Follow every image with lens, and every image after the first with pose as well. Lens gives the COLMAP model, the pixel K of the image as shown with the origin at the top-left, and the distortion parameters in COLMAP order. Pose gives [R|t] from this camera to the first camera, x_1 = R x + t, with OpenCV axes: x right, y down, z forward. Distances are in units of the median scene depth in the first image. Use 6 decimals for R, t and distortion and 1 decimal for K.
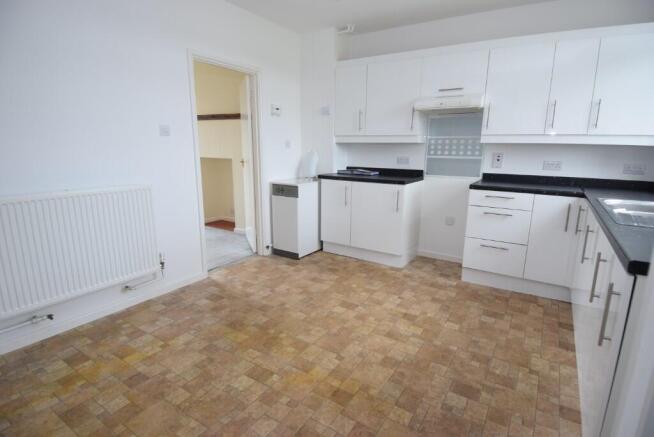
lens RADIAL K [[340.8, 0, 332.8], [0, 340.8, 215.9], [0, 0, 1]] dist [0.055863, -0.059604]
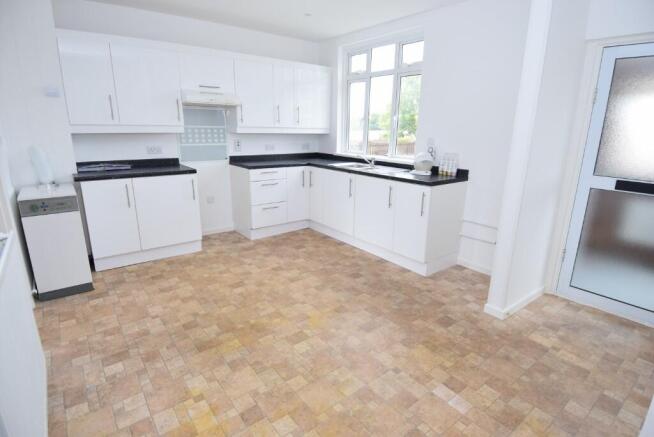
lens RADIAL K [[340.8, 0, 332.8], [0, 340.8, 215.9], [0, 0, 1]] dist [0.055863, -0.059604]
pose [[0.329872, -0.250656, 0.910141, -0.809490], [0.180561, 0.963059, 0.199787, -0.123247], [-0.926597, 0.098432, 0.362945, 0.276852]]
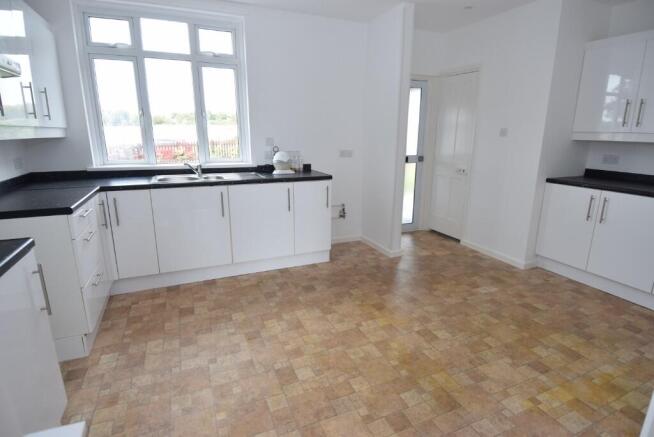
lens RADIAL K [[340.8, 0, 332.8], [0, 340.8, 215.9], [0, 0, 1]] dist [0.055863, -0.059604]
pose [[-0.830425, -0.150586, 0.536394, -0.362360], [0.094745, 0.910585, 0.402316, -0.312214], [-0.549015, 0.384914, -0.741905, 1.335472]]
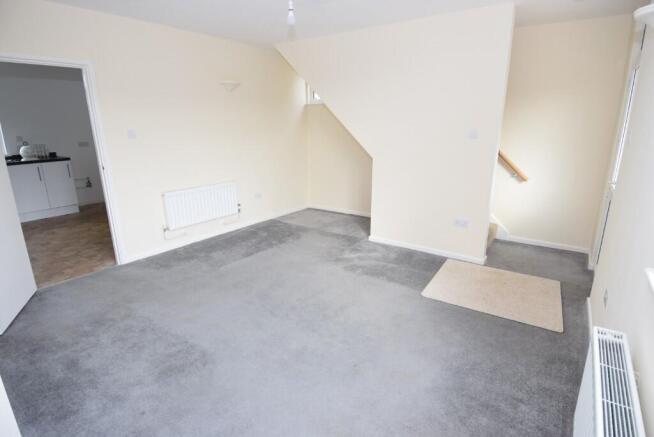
lens RADIAL K [[340.8, 0, 332.8], [0, 340.8, 215.9], [0, 0, 1]] dist [0.055863, -0.059604]
pose [[-0.998797, -0.018544, 0.045402, -1.333827], [0.004136, 0.890613, 0.454743, -0.564153], [-0.048868, 0.454384, -0.889464, 2.265035]]
